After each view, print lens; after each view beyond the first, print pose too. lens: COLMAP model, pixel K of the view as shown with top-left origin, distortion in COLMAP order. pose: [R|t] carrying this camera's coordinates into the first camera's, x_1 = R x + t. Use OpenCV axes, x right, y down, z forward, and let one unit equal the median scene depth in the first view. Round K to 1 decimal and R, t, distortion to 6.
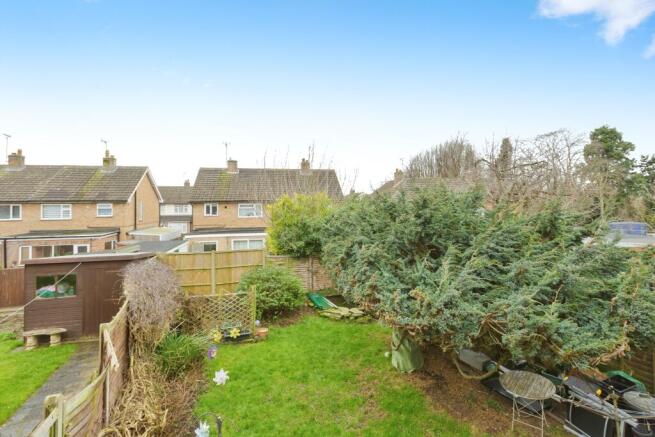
lens RADIAL K [[319.3, 0, 336.3], [0, 319.3, 201.4], [0, 0, 1]] dist [-0.001868, -0.000626]
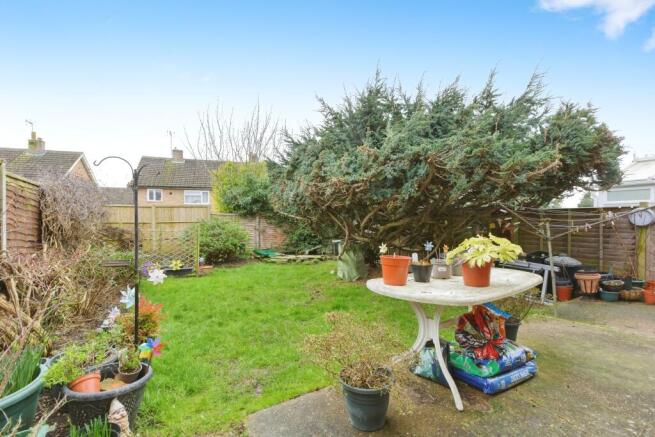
lens RADIAL K [[294.7, 0, 326.9], [0, 294.7, 222.5], [0, 0, 1]] dist [0.003401, -0.000226]
pose [[0.989357, -0.002293, 0.145490, 0.001789], [-0.000374, 0.999832, 0.018307, 0.187772], [-0.145508, -0.018166, 0.989190, 0.041225]]
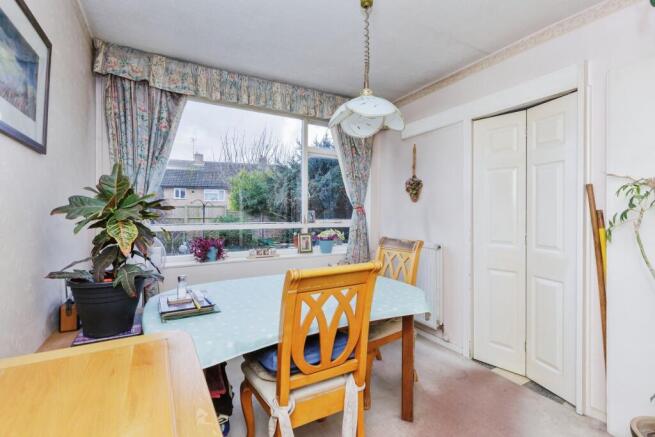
lens RADIAL K [[294.7, 0, 325.9], [0, 294.7, 212.5], [0, 0, 1]] dist [0.003401, -0.000226]
pose [[0.994905, 0.008133, 0.100490, 0.065188], [-0.008947, 0.999931, 0.007647, 0.166885], [-0.100420, -0.008507, 0.994909, -0.265680]]
